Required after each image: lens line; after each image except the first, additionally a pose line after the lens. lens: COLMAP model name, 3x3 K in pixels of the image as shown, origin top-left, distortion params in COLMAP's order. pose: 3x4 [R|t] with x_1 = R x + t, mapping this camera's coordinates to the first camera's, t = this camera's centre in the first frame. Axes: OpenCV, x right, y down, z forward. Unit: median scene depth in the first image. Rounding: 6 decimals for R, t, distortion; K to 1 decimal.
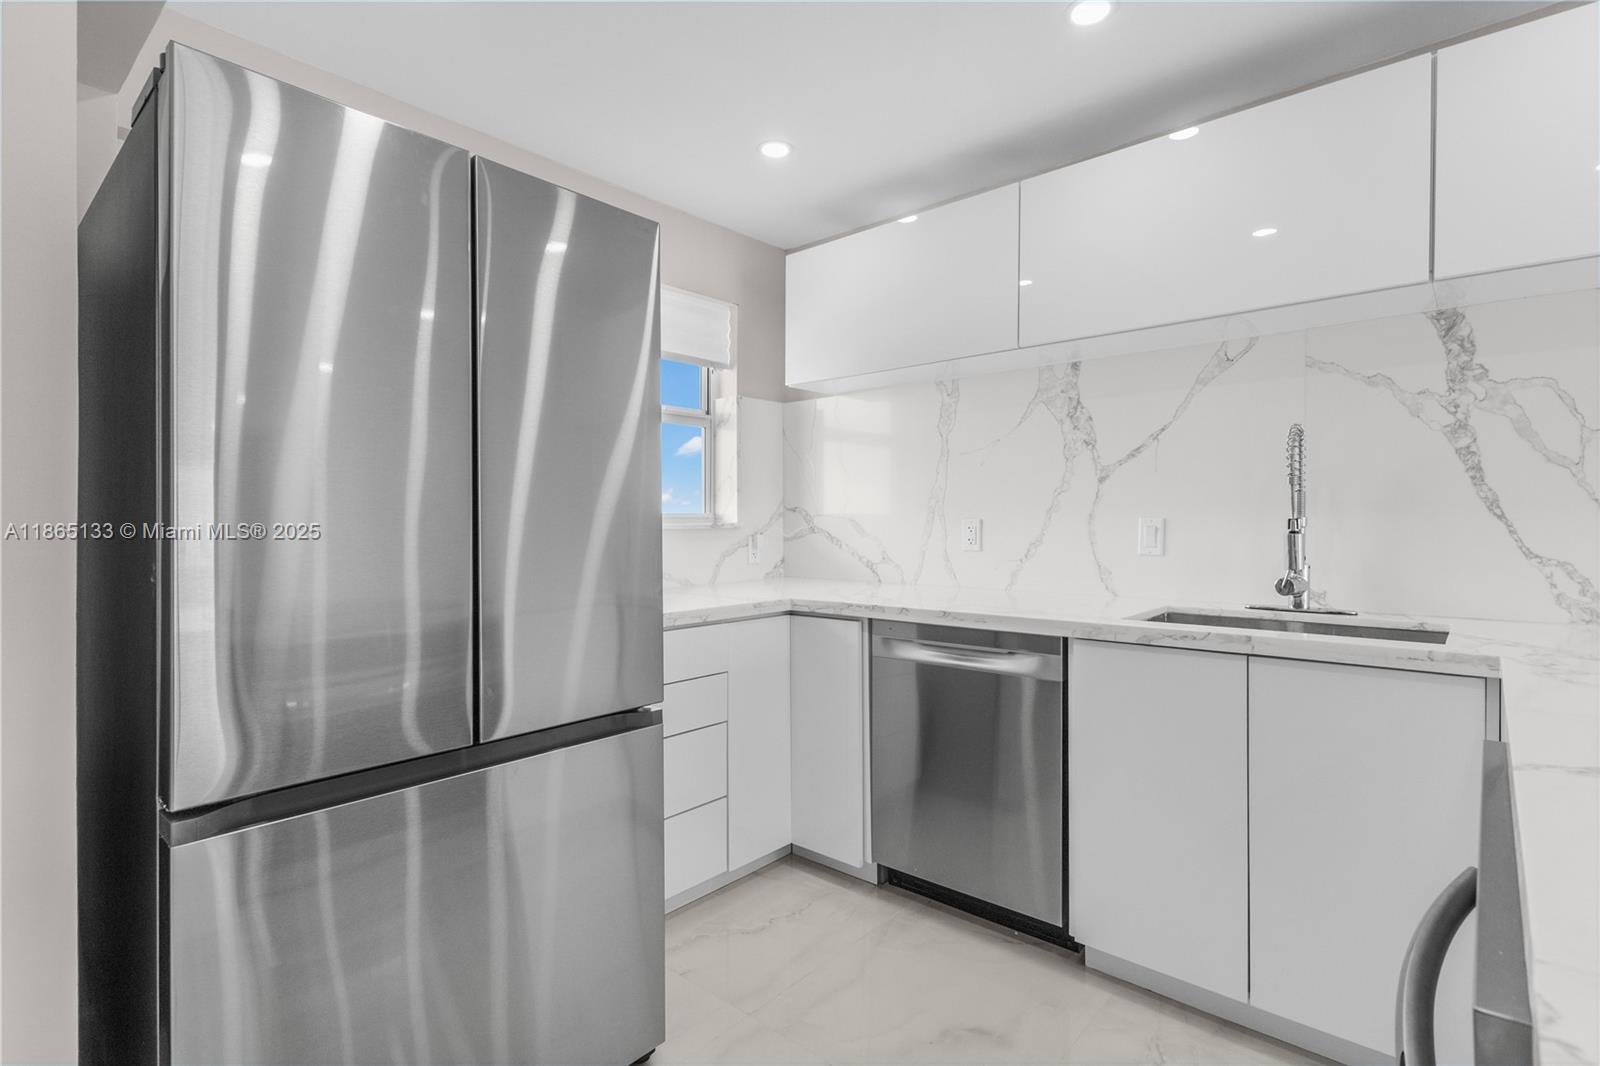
lens RADIAL K [[764.5, 0, 803.8], [0, 764.5, 530.2], [0, 0, 1]] dist [0.015325, -0.009044]
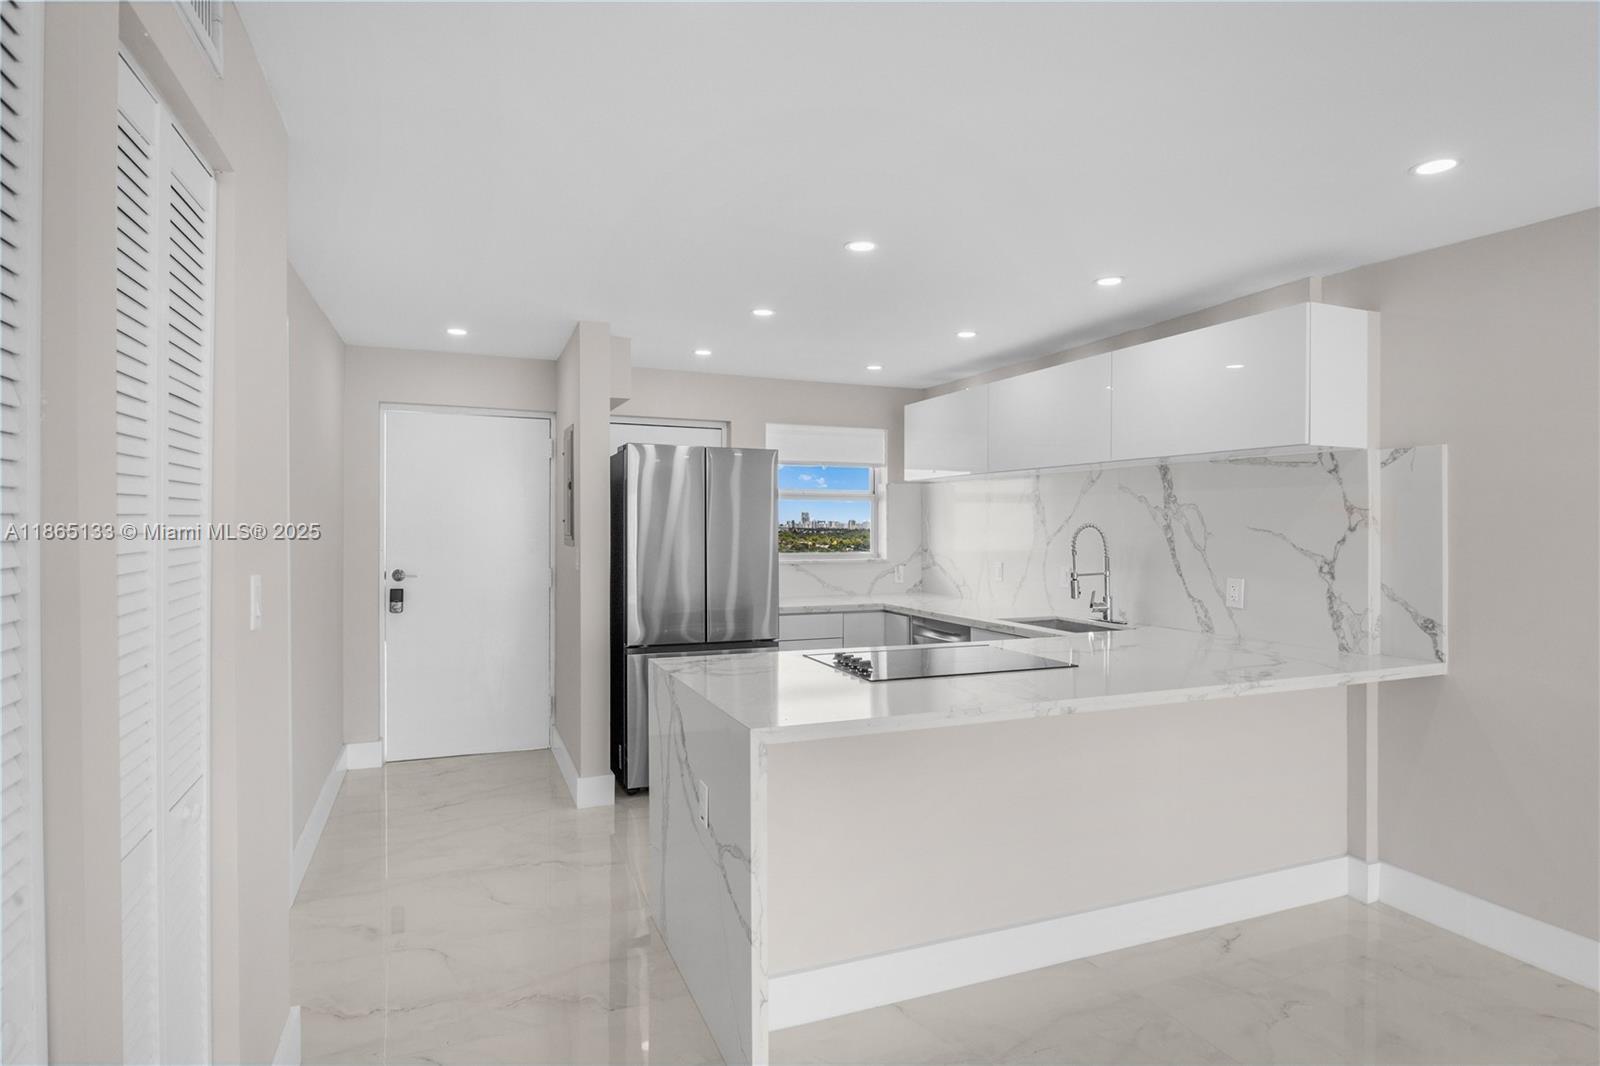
lens RADIAL K [[854.2, 0, 800.0], [0, 854.2, 533.0], [0, 0, 1]] dist [-0.002356, 0.000239]
pose [[0.892010, 0.010615, -0.451890, 0.935237], [-0.010755, 0.999940, 0.002258, -0.107485], [0.451887, 0.002846, 0.892071, -1.211580]]
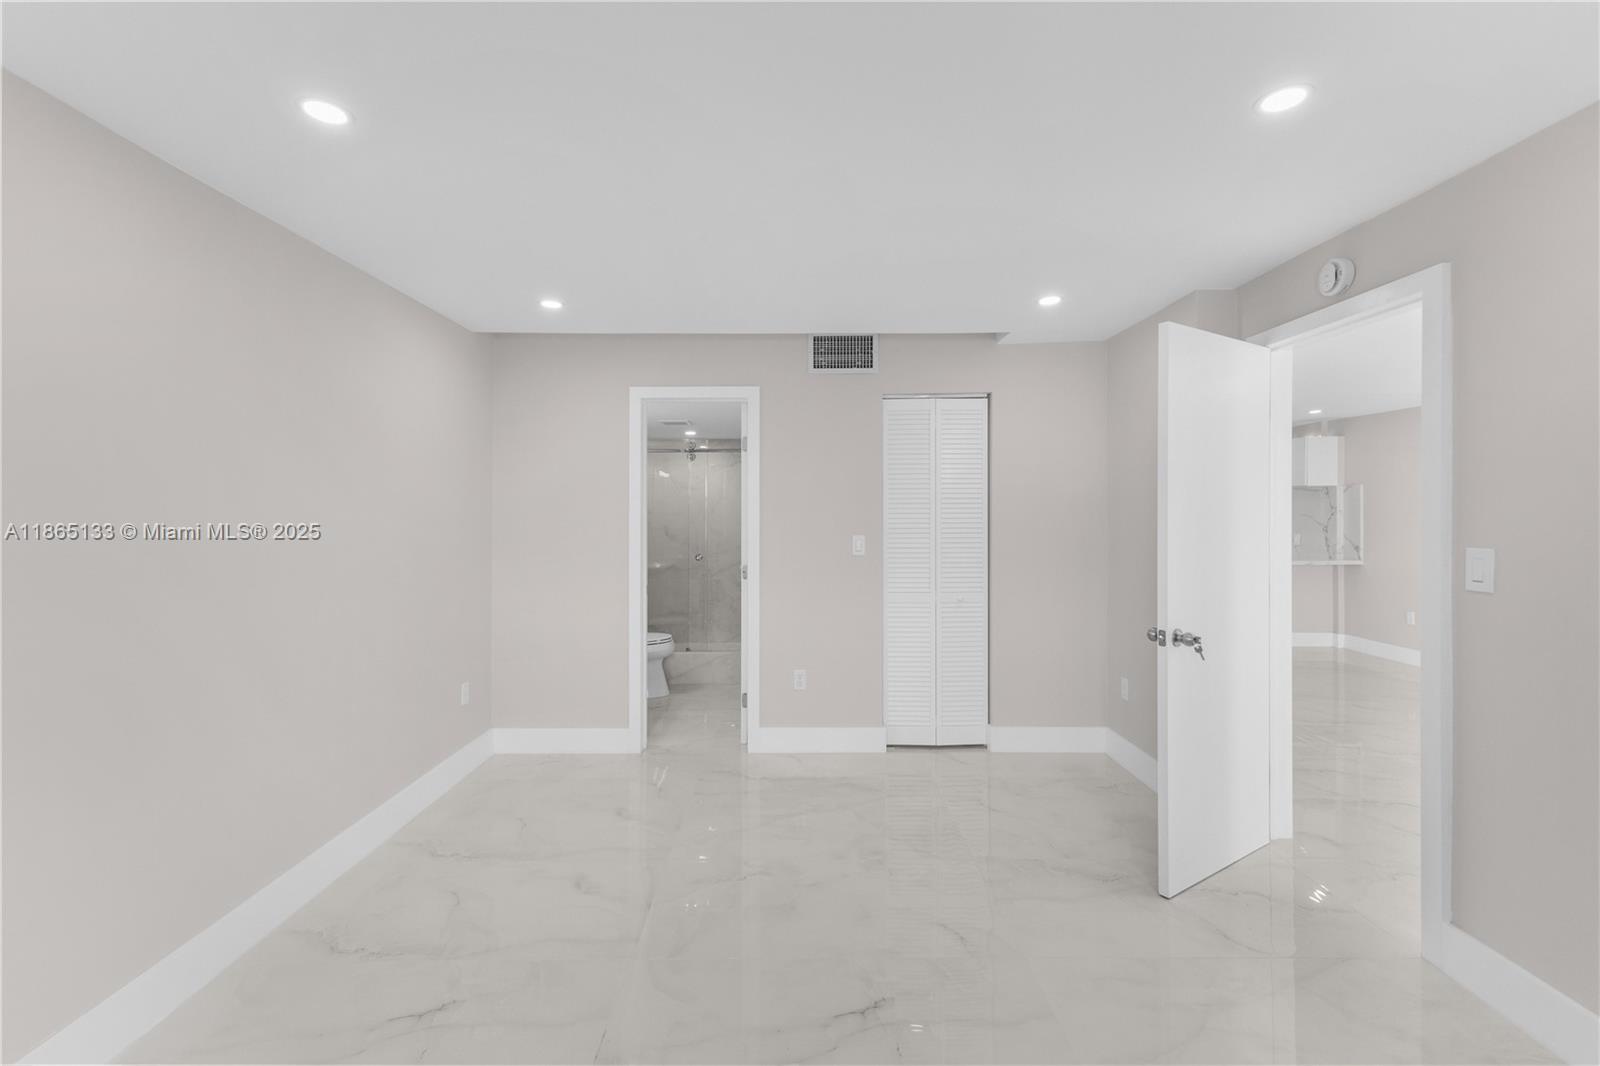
lens RADIAL K [[686.4, 0, 795.4], [0, 686.4, 526.3], [0, 0, 1]] dist [0.015581, -0.006444]
pose [[0.646915, 0.011003, -0.762482, 2.056707], [-0.006392, 0.999939, 0.009006, -0.075720], [0.762535, -0.000952, 0.646946, -3.755306]]
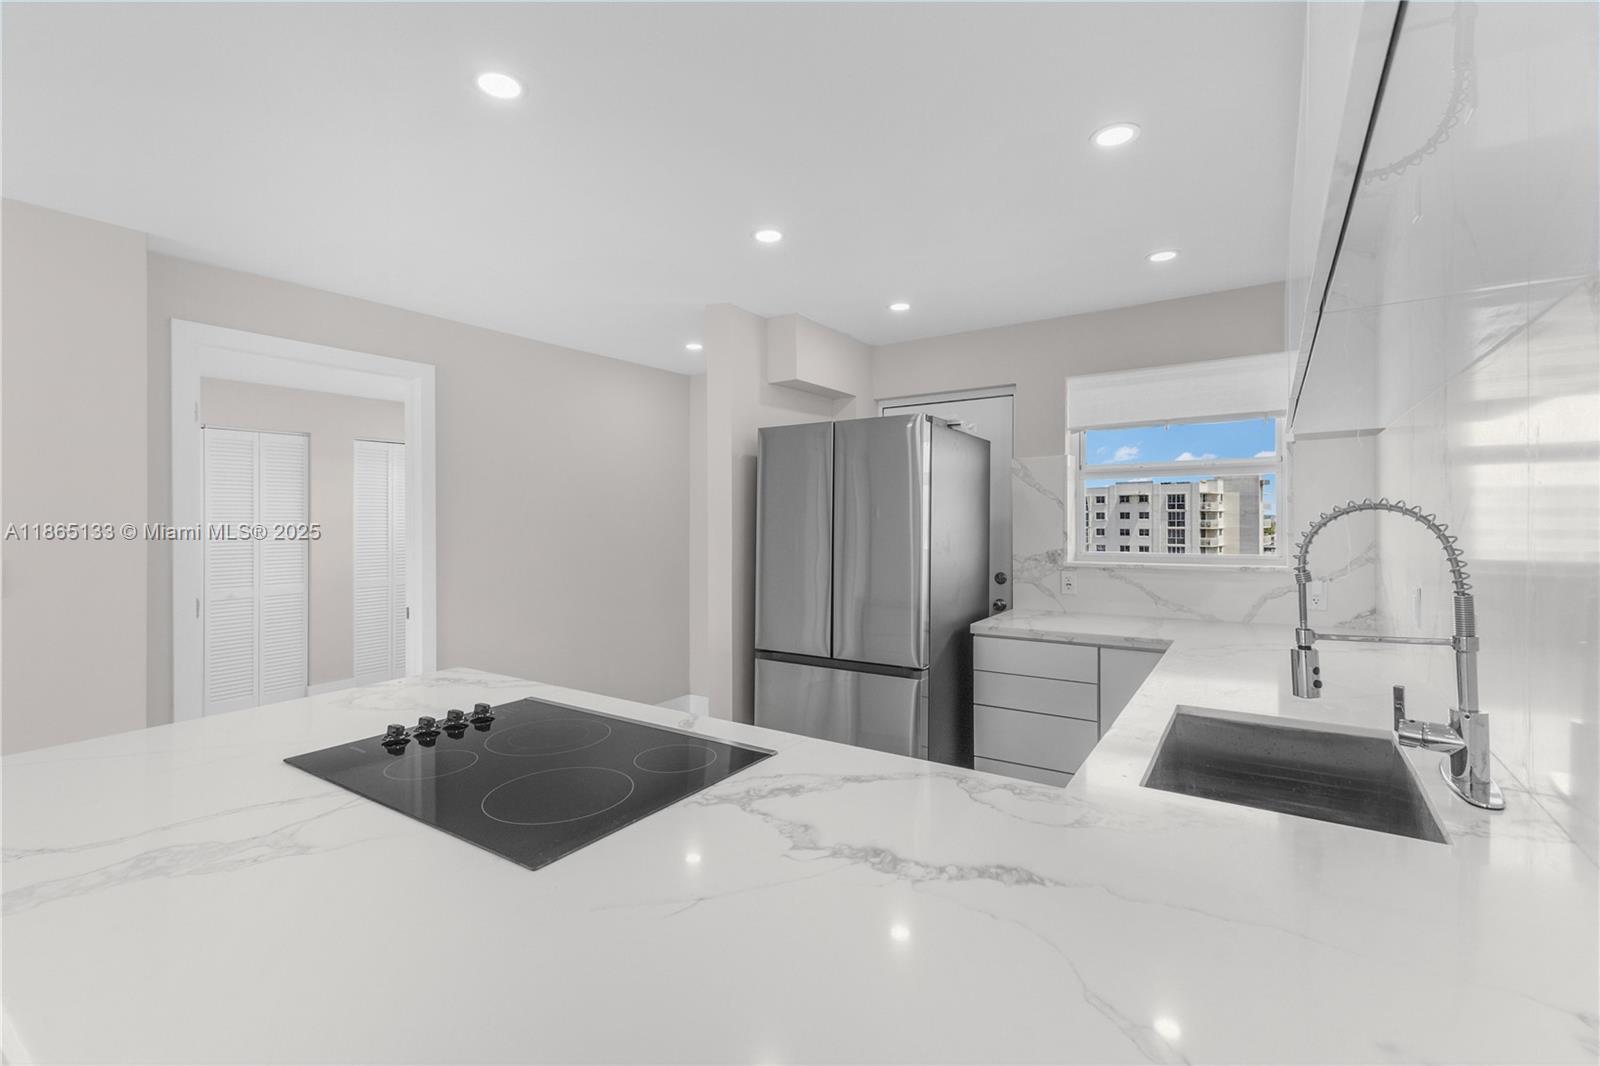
lens RADIAL K [[686.4, 0, 795.4], [0, 686.4, 526.3], [0, 0, 1]] dist [0.015581, -0.006444]
pose [[0.121365, 0.009048, -0.992567, 1.164839], [-0.002437, 0.999958, 0.008817, -0.110435], [0.992605, 0.001349, 0.121382, 0.393407]]
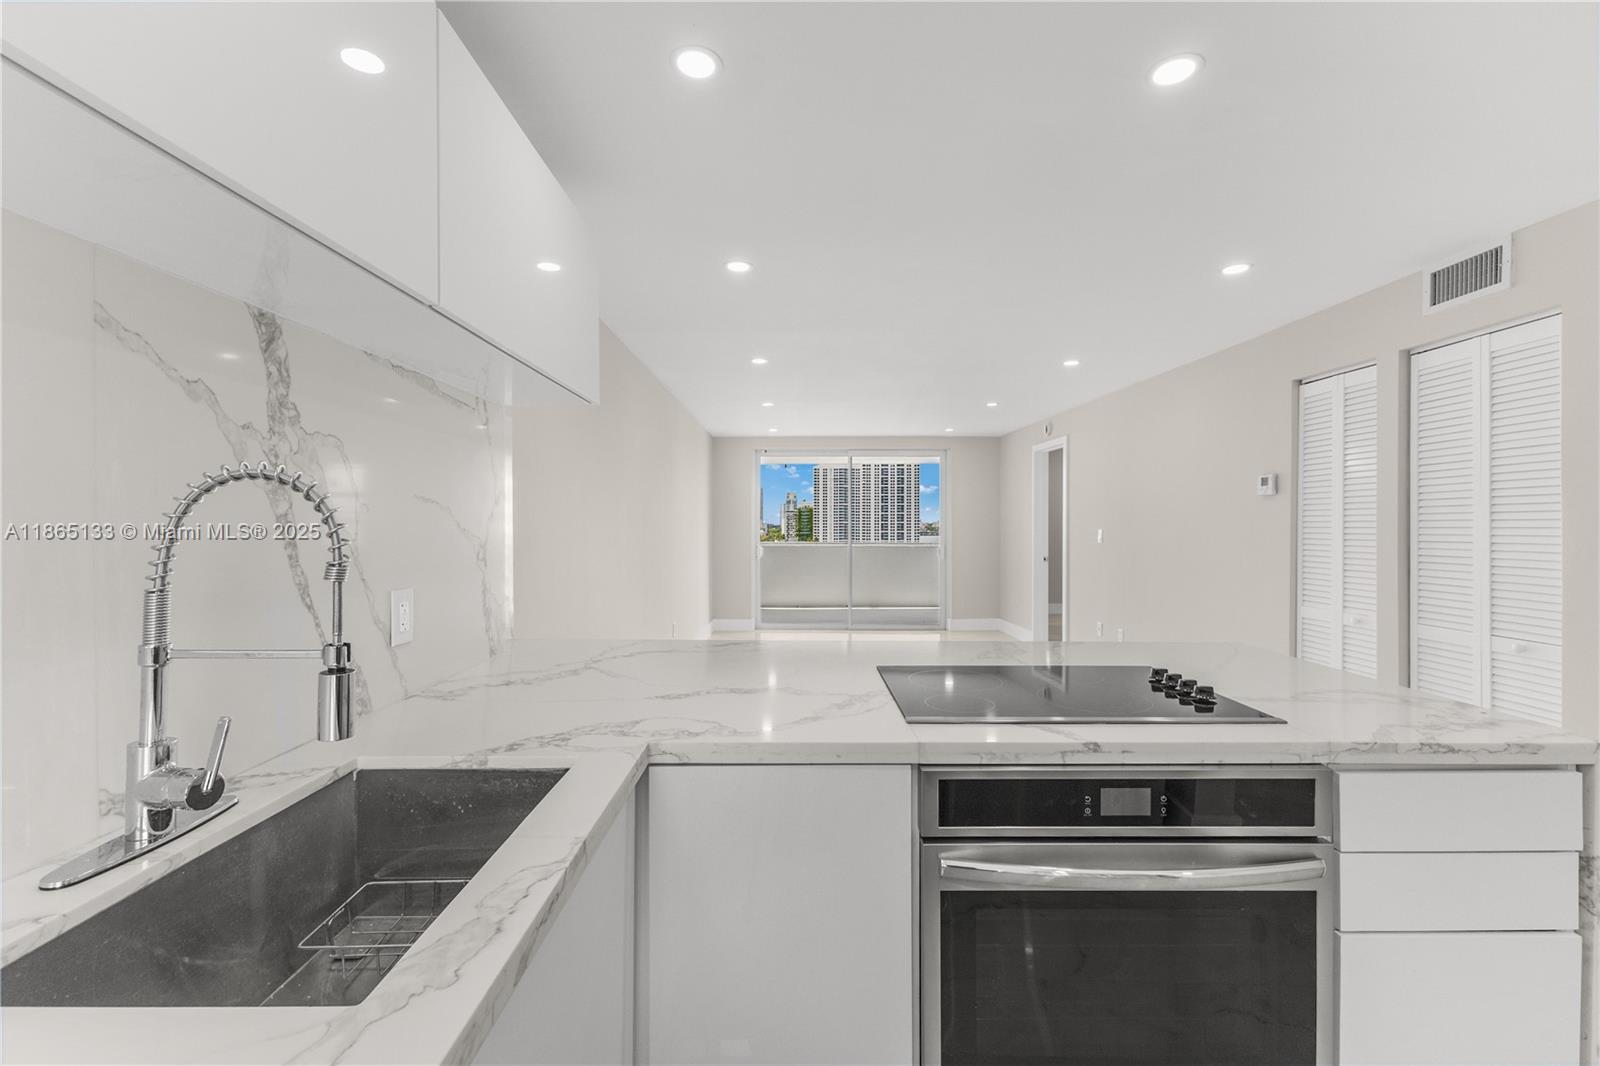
lens RADIAL K [[705.6, 0, 799.1], [0, 705.6, 530.7], [0, 0, 1]] dist [0.016332, -0.000214]
pose [[-0.659242, -0.008617, 0.751882, 0.041686], [0.007904, 0.999800, 0.018389, -0.094994], [-0.751890, 0.018065, -0.659042, 1.008481]]
